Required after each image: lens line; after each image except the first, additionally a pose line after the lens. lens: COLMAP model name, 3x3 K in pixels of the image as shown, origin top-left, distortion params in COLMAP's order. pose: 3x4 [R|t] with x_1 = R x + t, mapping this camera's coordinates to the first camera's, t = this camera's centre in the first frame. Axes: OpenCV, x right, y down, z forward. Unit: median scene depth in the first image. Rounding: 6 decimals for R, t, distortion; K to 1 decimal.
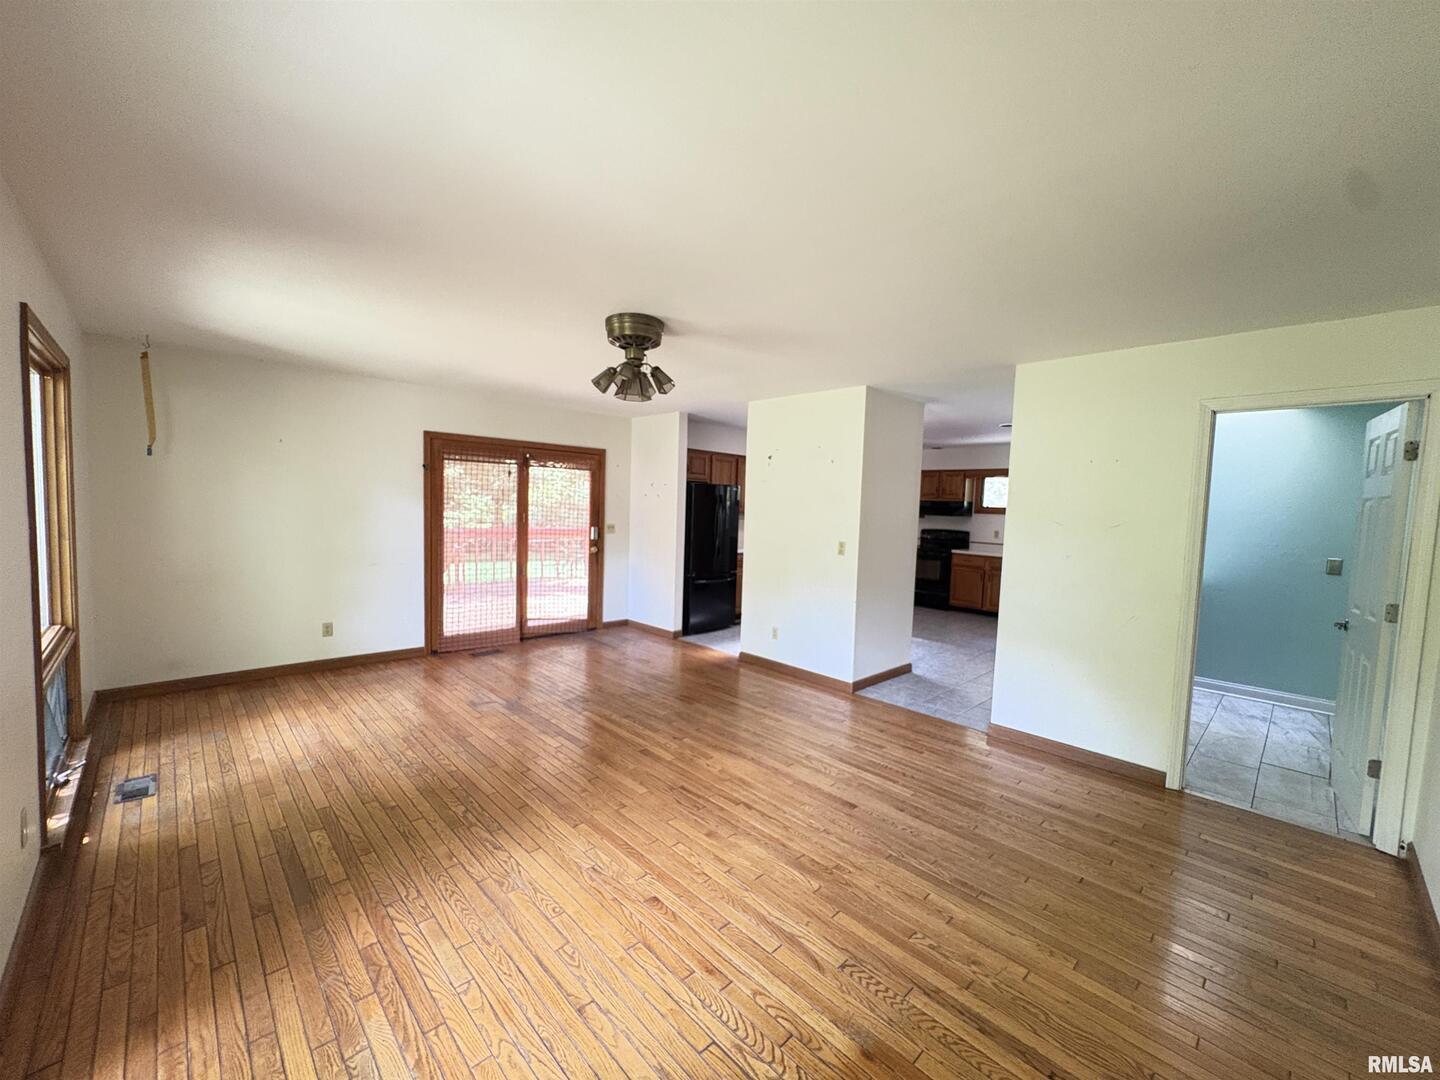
lens RADIAL K [[572.4, 0, 720.0], [0, 572.4, 540.0], [0, 0, 1]] dist [0.003308, 0.000329]
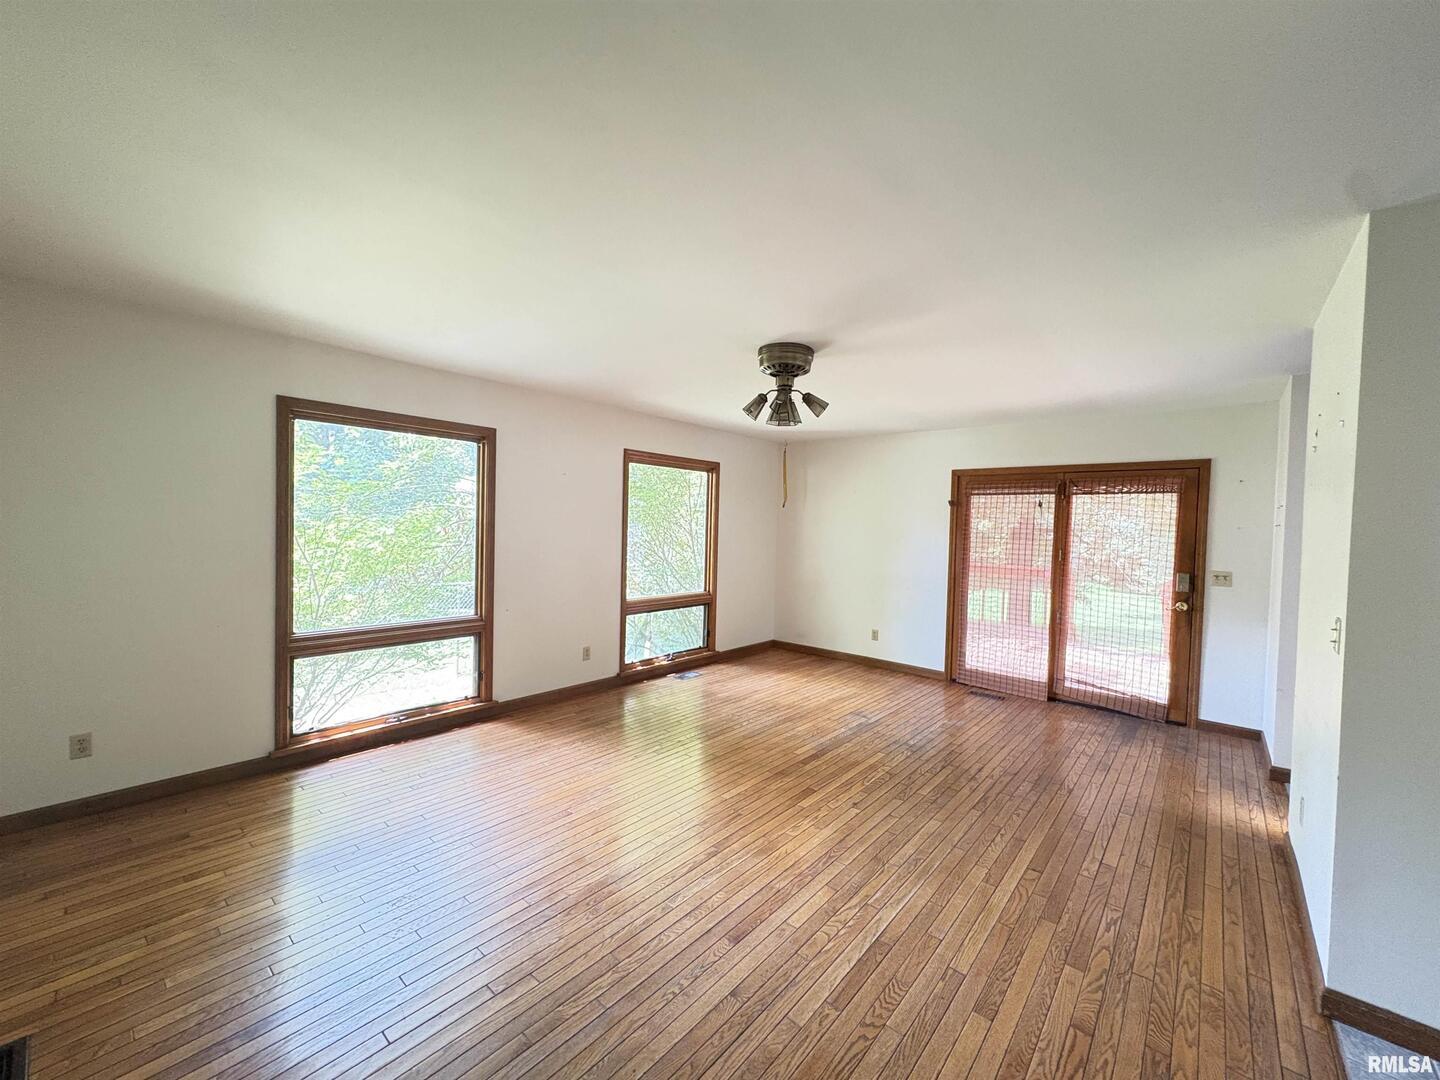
lens RADIAL K [[574.2, 0, 723.7], [0, 574.2, 541.3], [0, 0, 1]] dist [0.000955, 0.000151]
pose [[0.098355, -0.003007, -0.995147, 0.629124], [-0.085711, 0.996254, -0.011482, -0.009886], [0.991453, 0.086424, 0.097729, 0.587501]]
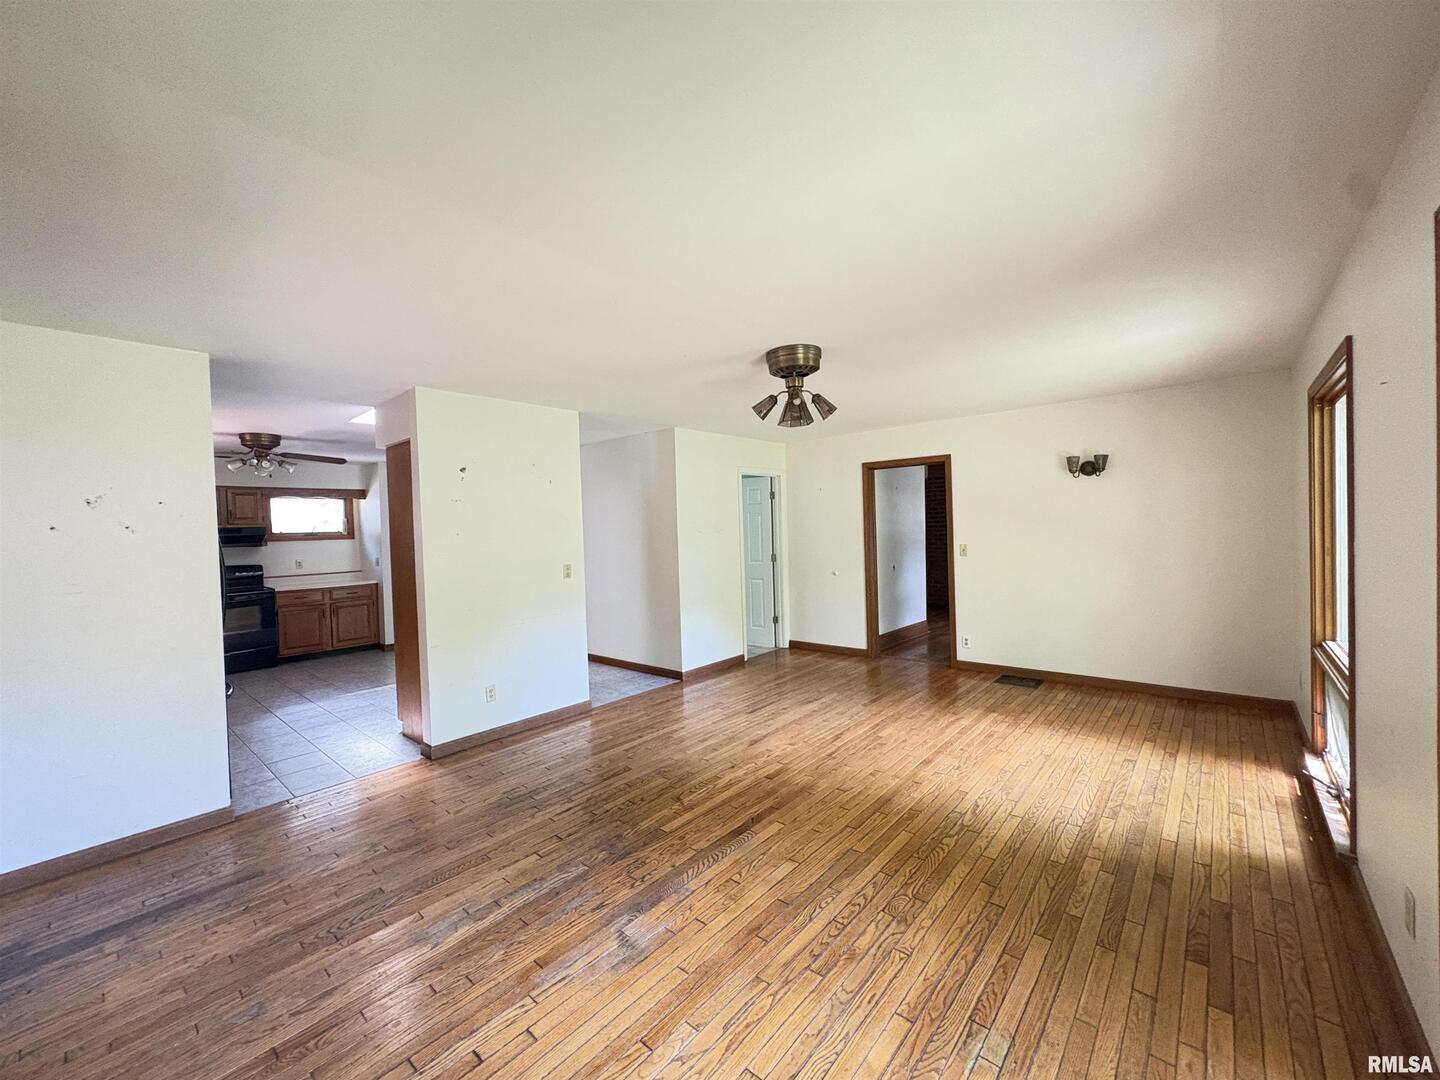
lens RADIAL K [[572.4, 0, 720.0], [0, 572.4, 540.0], [0, 0, 1]] dist [0.003308, 0.000329]
pose [[-0.080539, -0.052209, 0.995383, -0.863855], [0.092419, 0.993934, 0.059611, -0.080232], [-0.992458, 0.096793, -0.075226, 0.895973]]
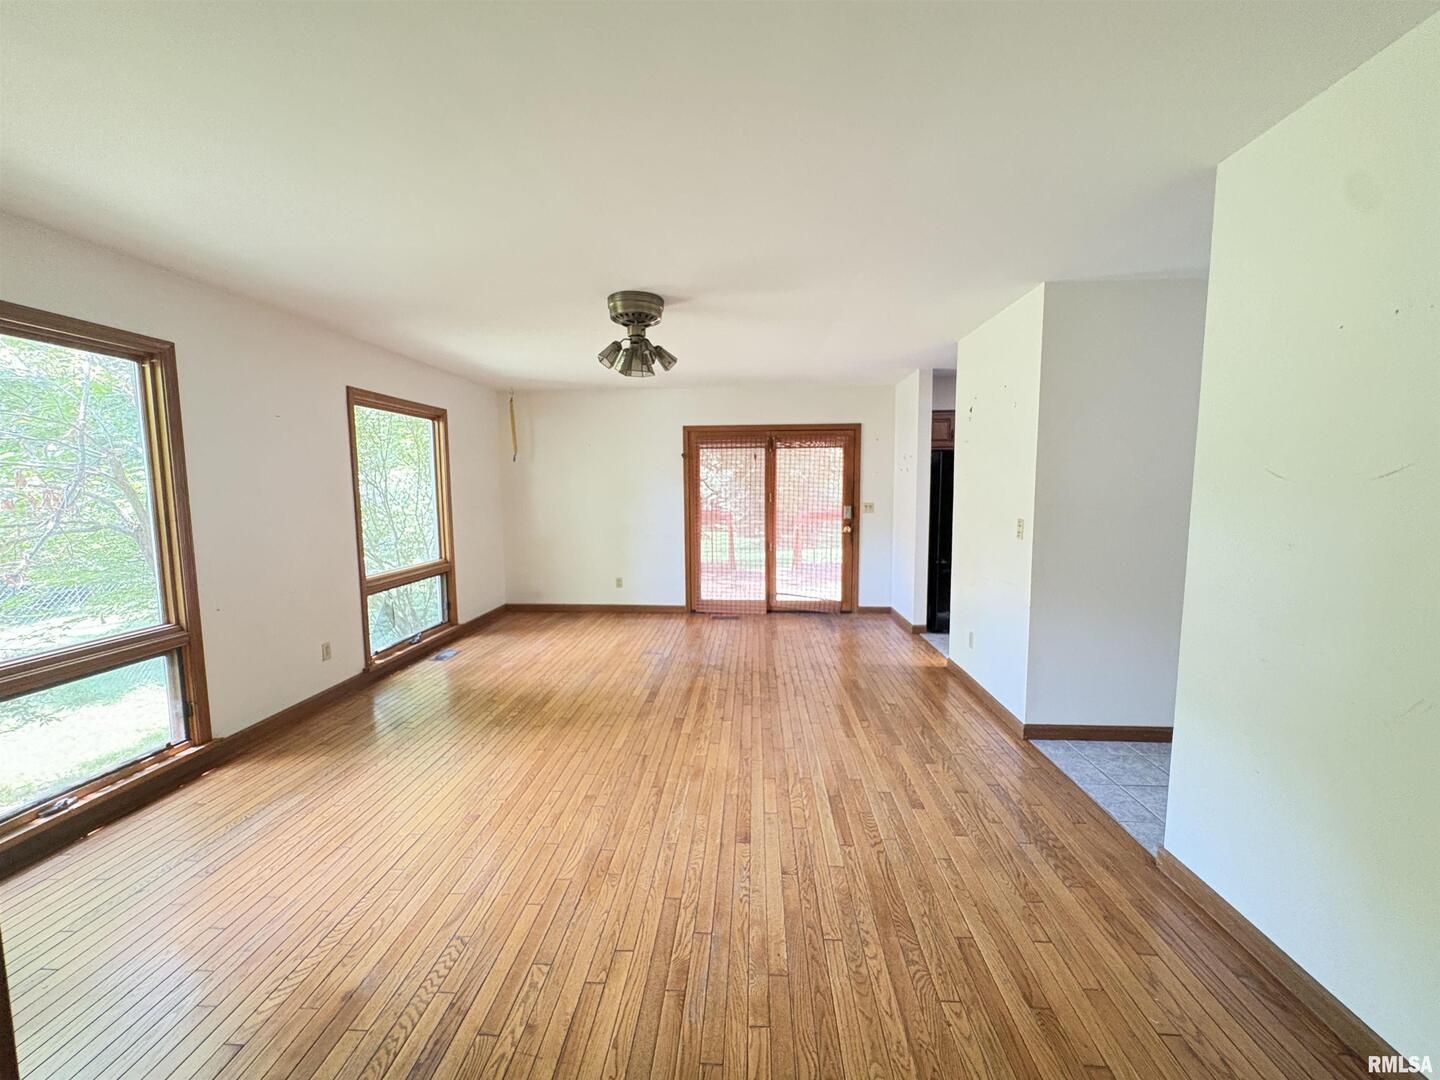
lens RADIAL K [[574.2, 0, 723.7], [0, 574.2, 541.3], [0, 0, 1]] dist [0.000955, 0.000151]
pose [[0.681613, 0.033178, -0.730960, 0.526534], [-0.015806, 0.999406, 0.030624, 0.015623], [0.731542, -0.009320, 0.681733, 0.292407]]
